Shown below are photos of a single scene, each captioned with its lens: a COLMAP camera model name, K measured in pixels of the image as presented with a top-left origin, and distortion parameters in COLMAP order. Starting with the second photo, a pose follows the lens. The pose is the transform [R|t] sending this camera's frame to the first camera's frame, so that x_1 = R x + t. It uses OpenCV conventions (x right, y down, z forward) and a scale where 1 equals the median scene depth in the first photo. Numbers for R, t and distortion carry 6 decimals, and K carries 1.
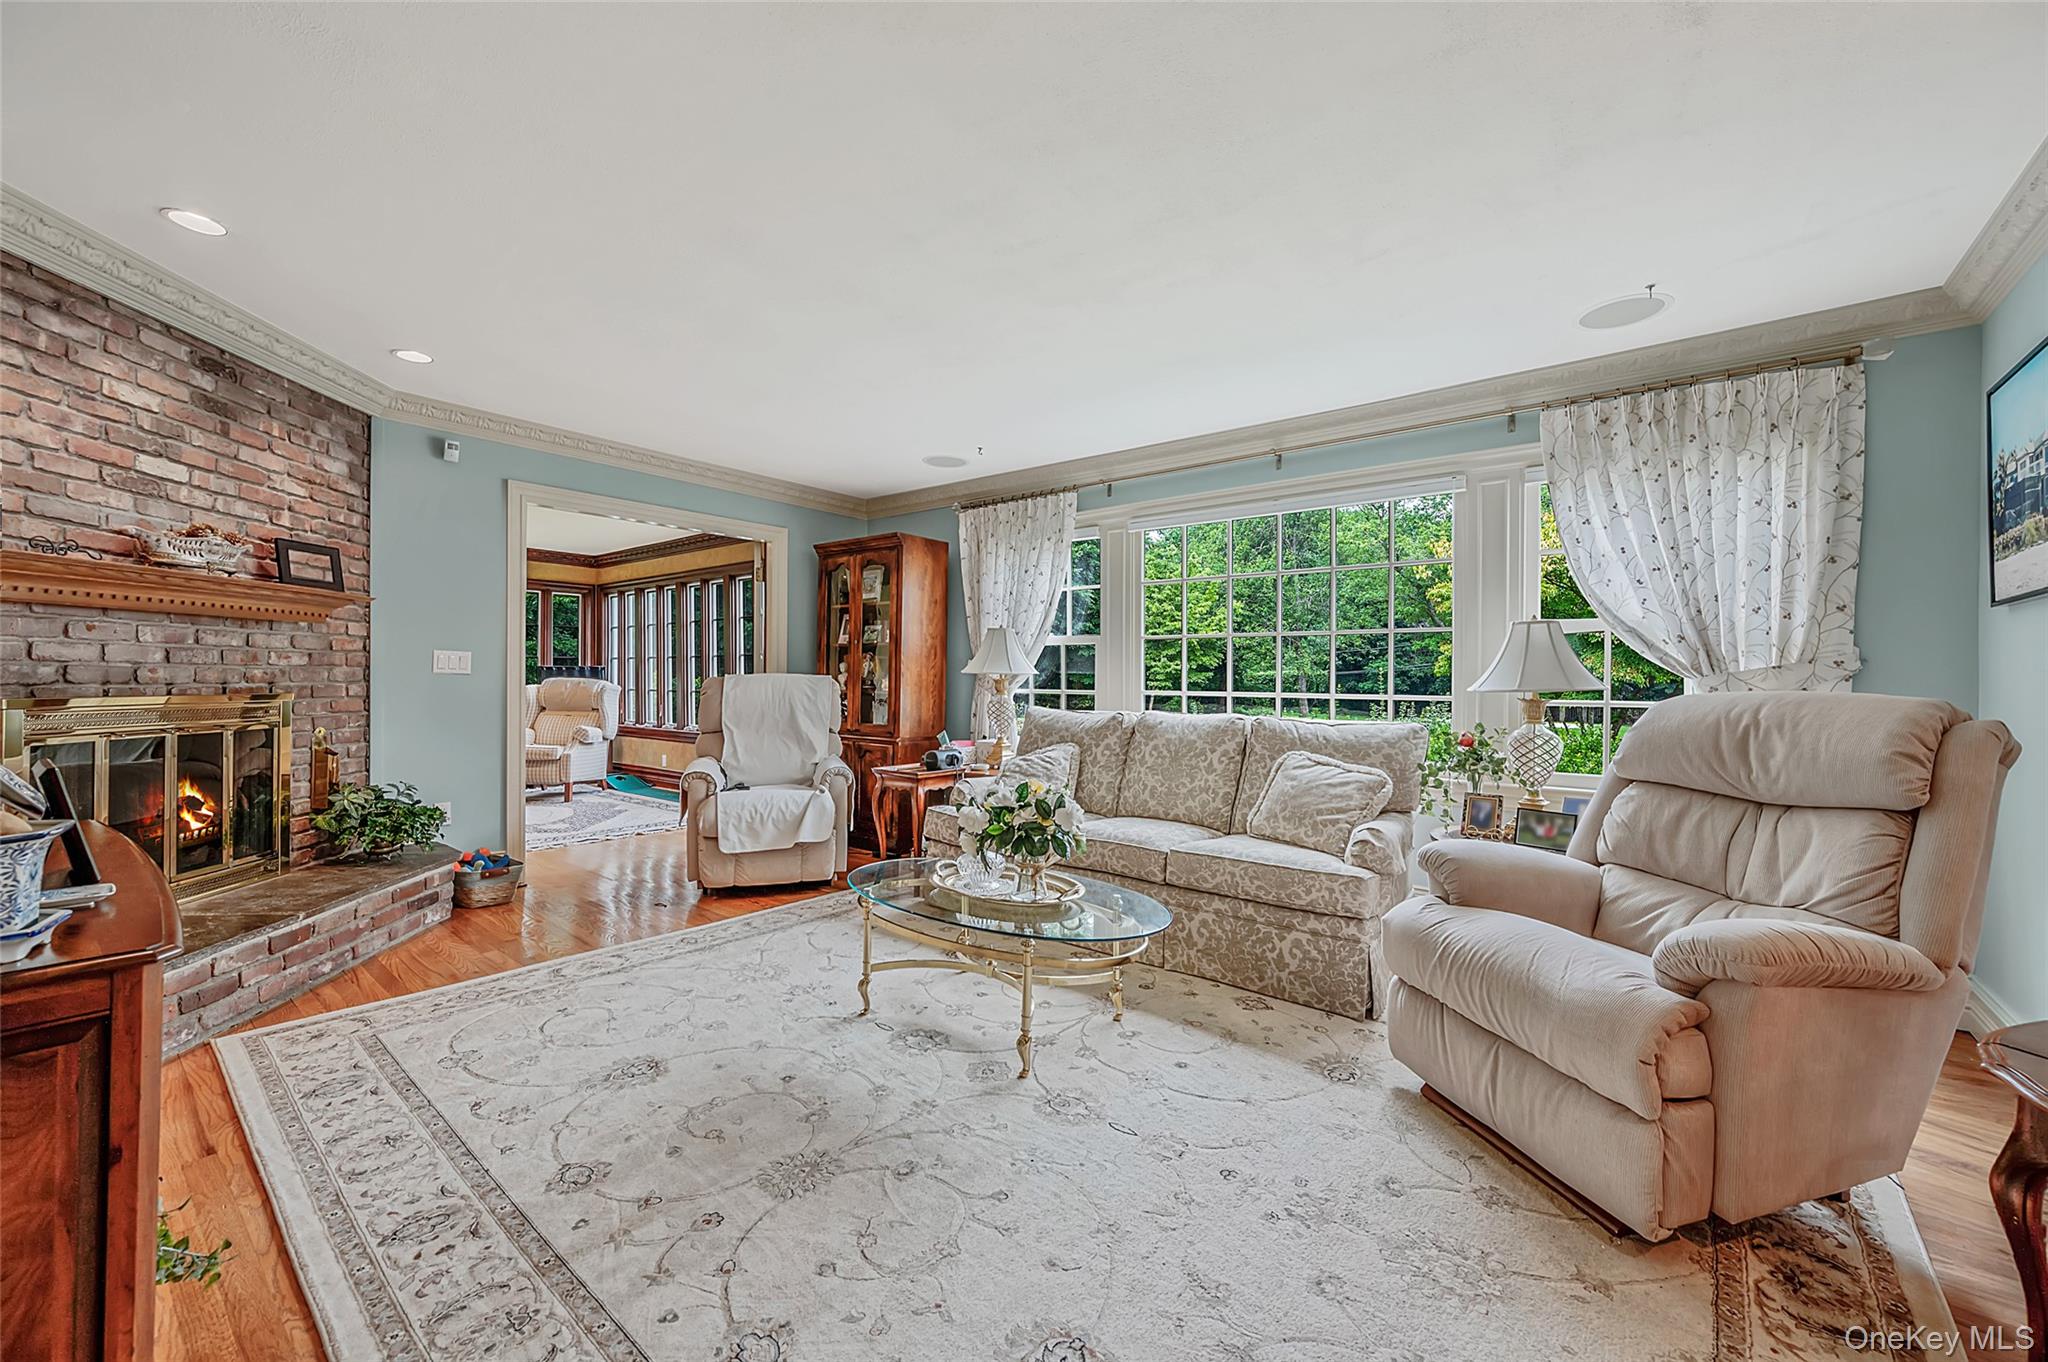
lens RADIAL K [[805.0, 0, 1025.9], [0, 805.0, 678.2], [0, 0, 1]] dist [0.001015, -0.000035]
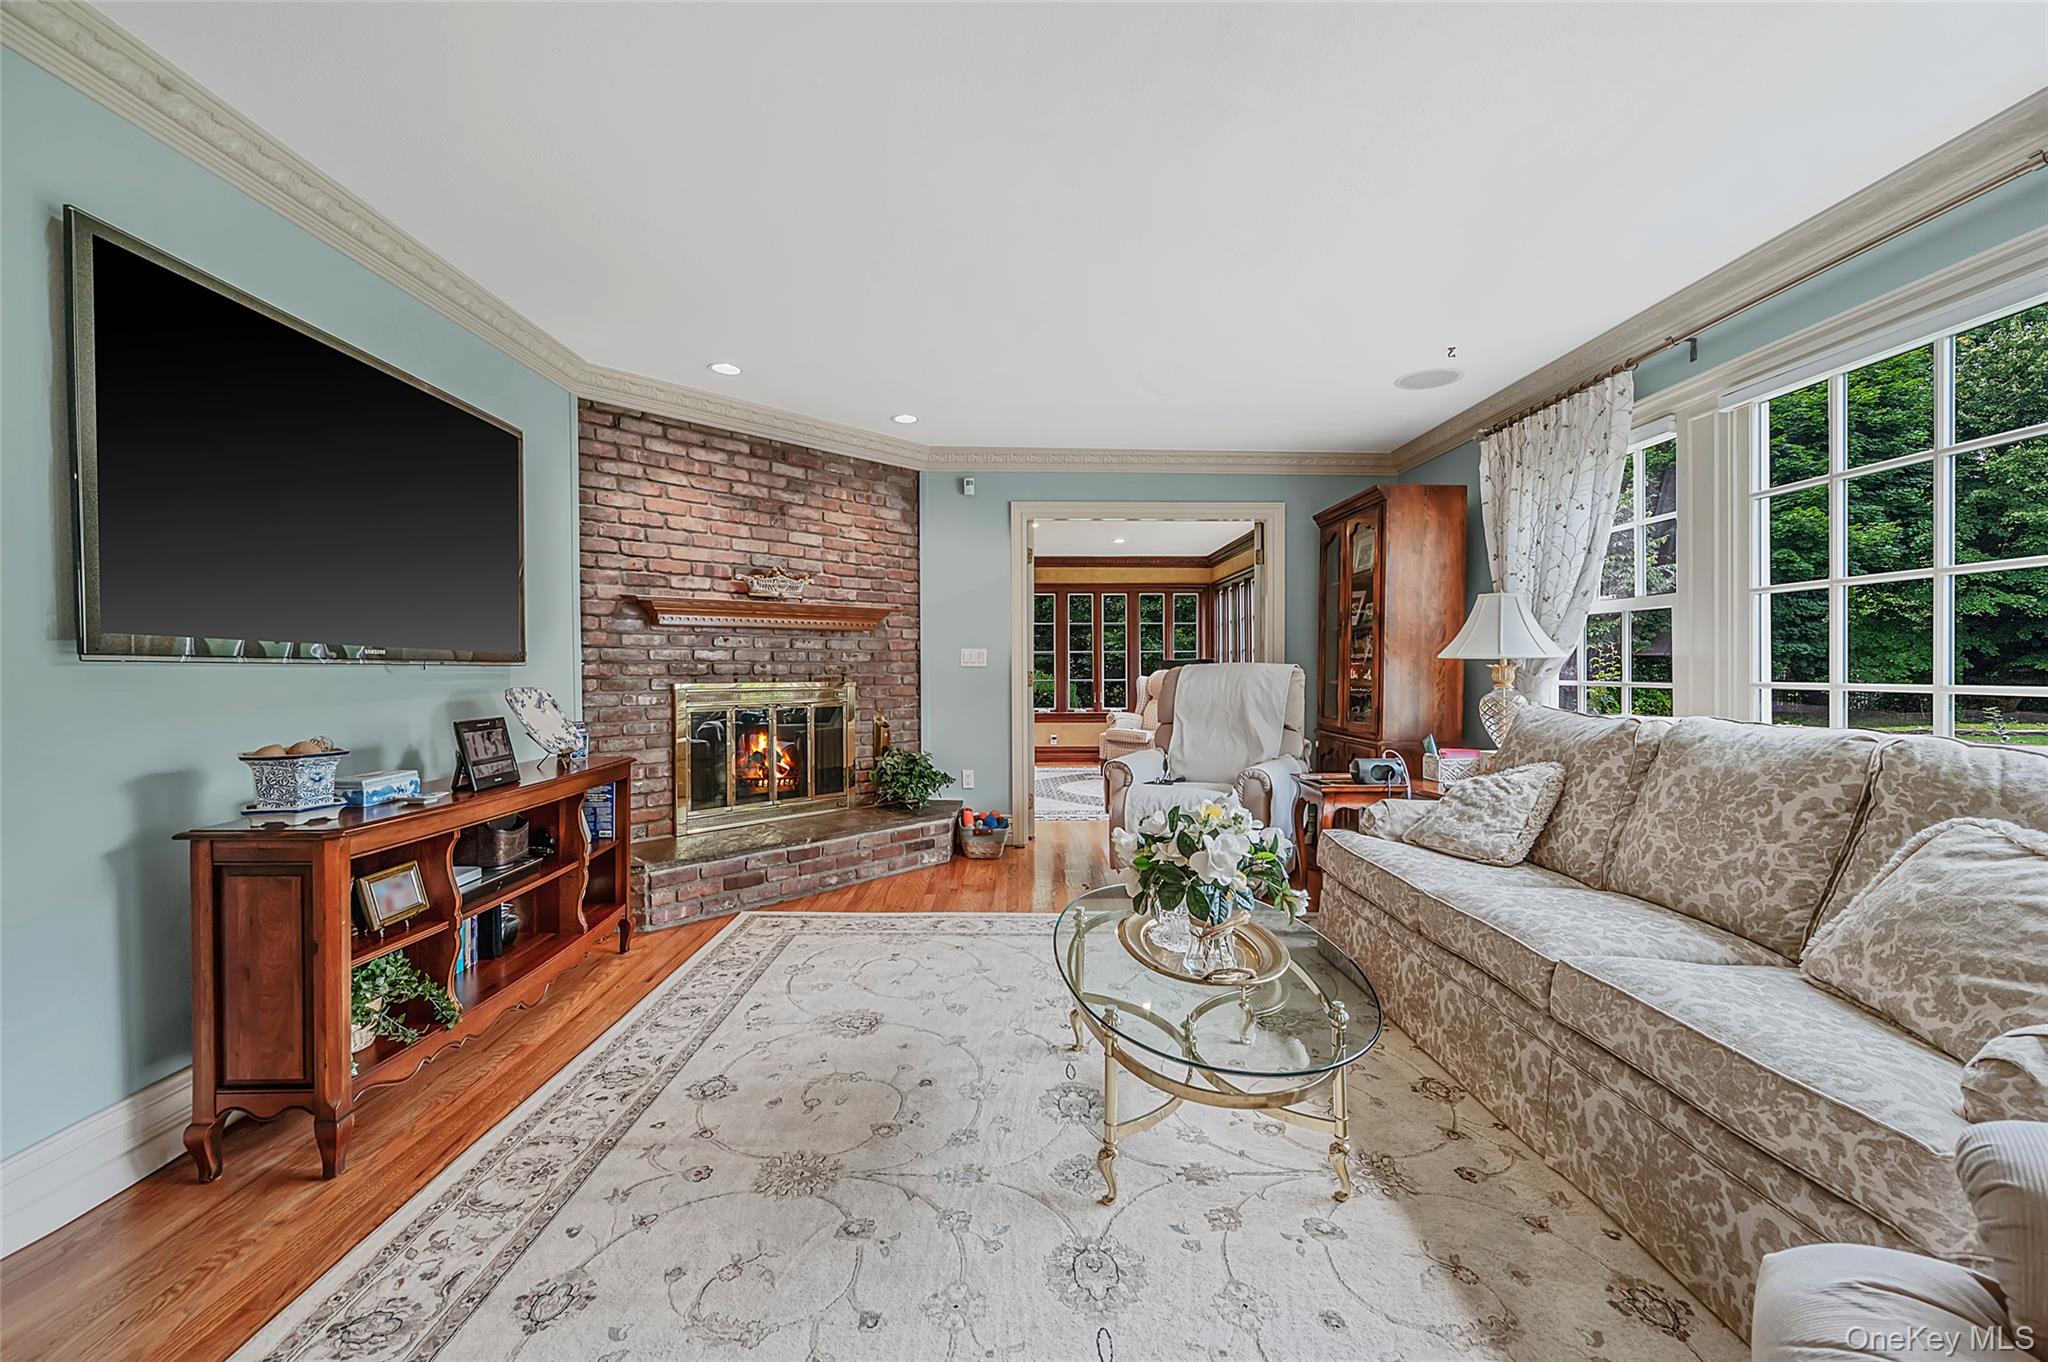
lens RADIAL K [[805.0, 0, 1027.8], [0, 805.0, 680.5], [0, 0, 1]] dist [0.001015, -0.000035]
pose [[0.644345, 0.001410, -0.764734, 0.325928], [0.007847, 0.999933, 0.008456, 0.006602], [0.764695, -0.011449, 0.644291, 0.302430]]
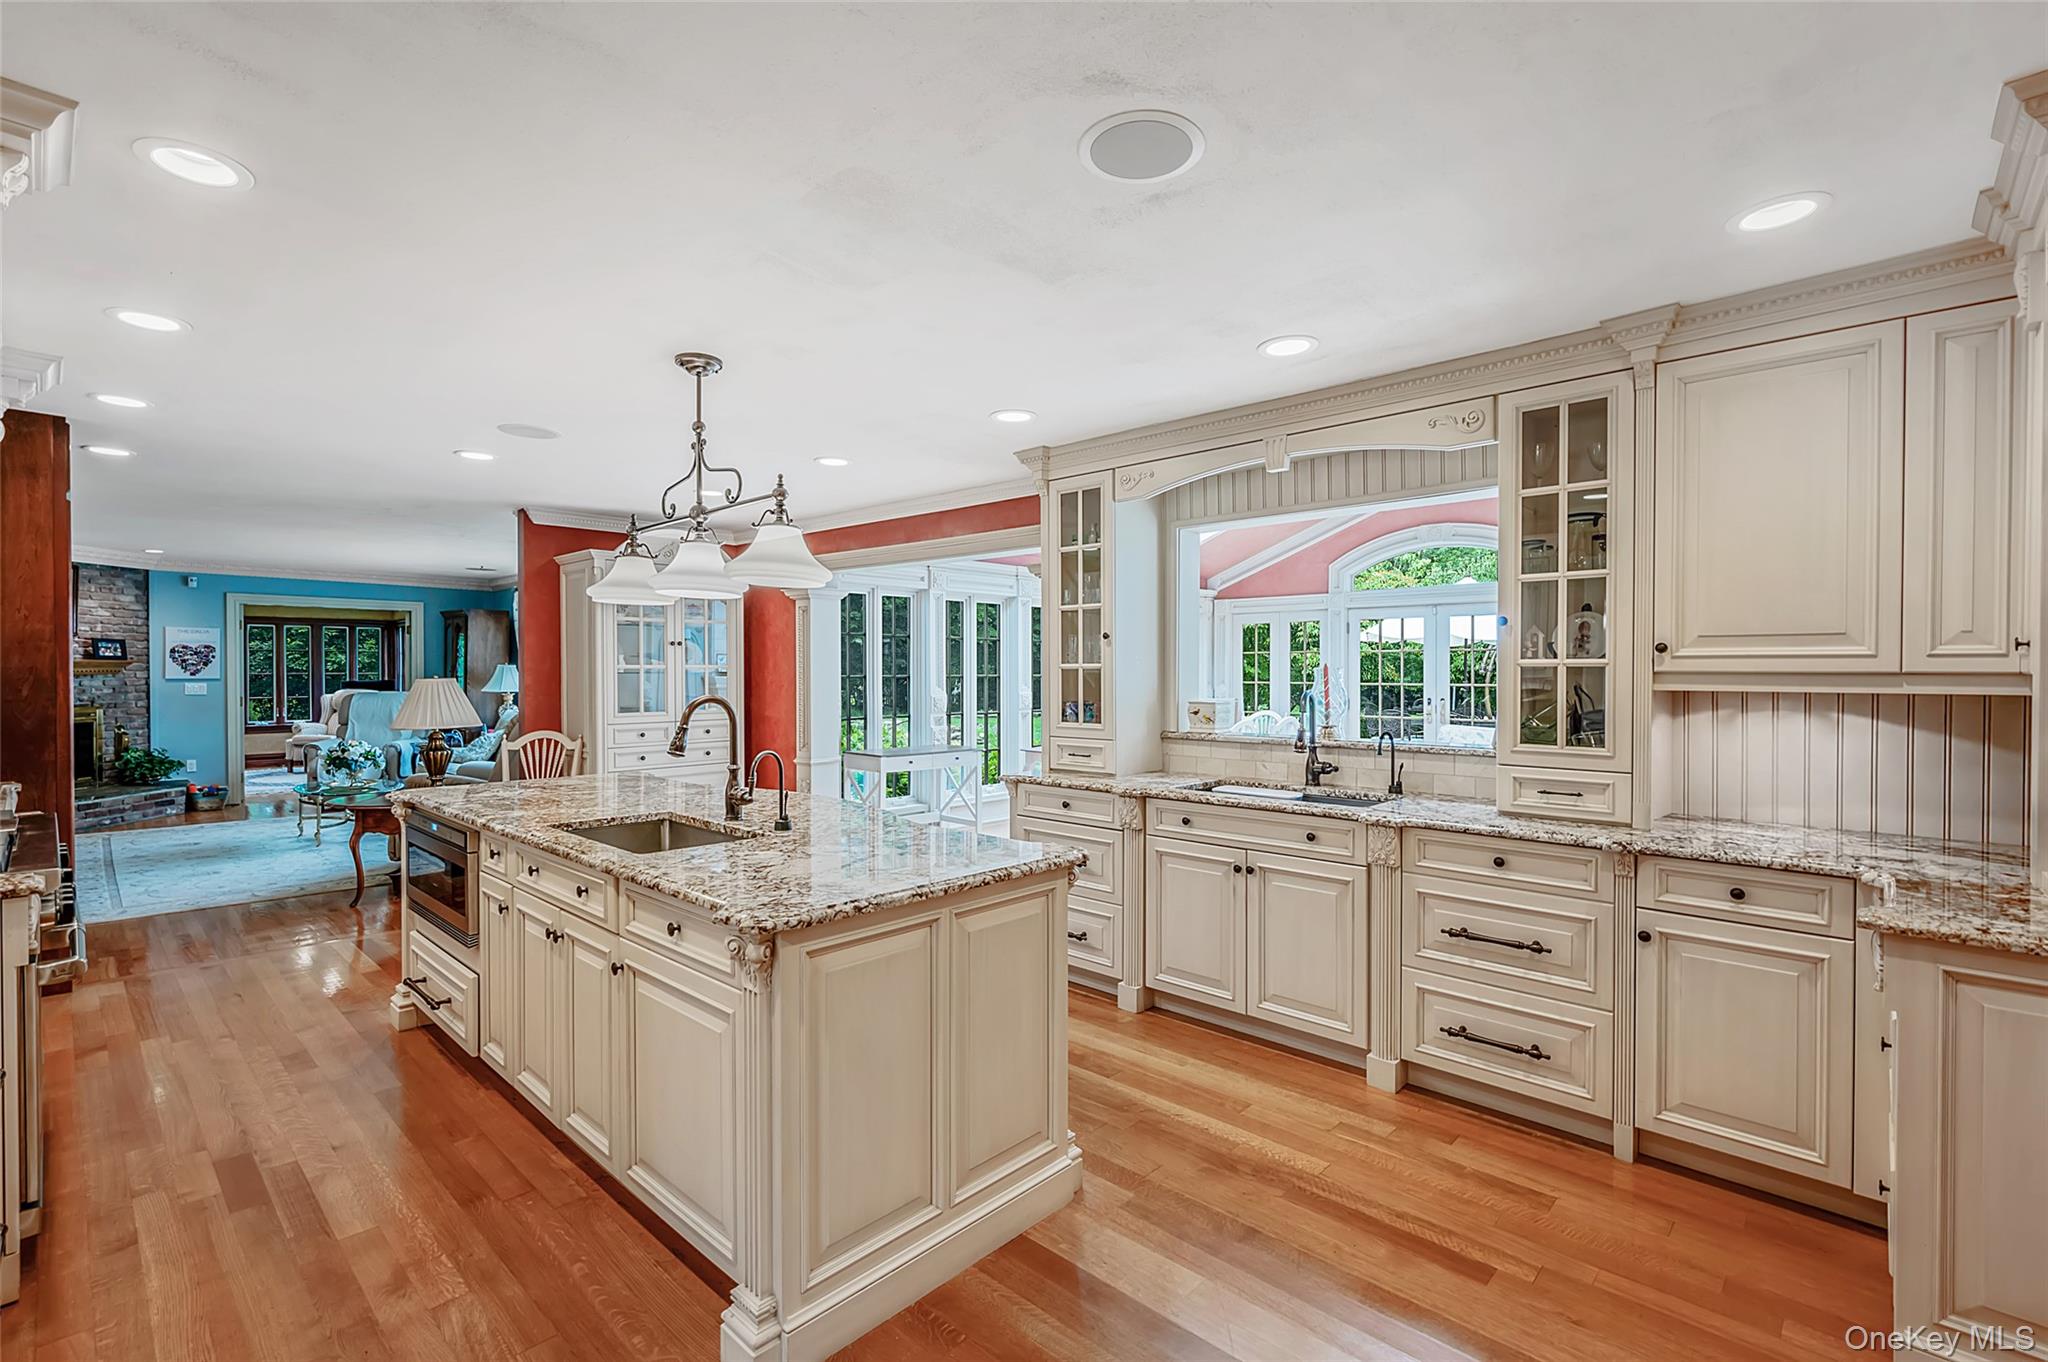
lens RADIAL K [[910.8, 0, 1009.2], [0, 910.8, 677.1], [0, 0, 1]] dist [0.001555, 0.000457]
pose [[0.996384, -0.007293, -0.084655, 1.651958], [0.008073, 0.999928, 0.008870, -0.059369], [0.084584, -0.009521, 0.996371, -1.192713]]
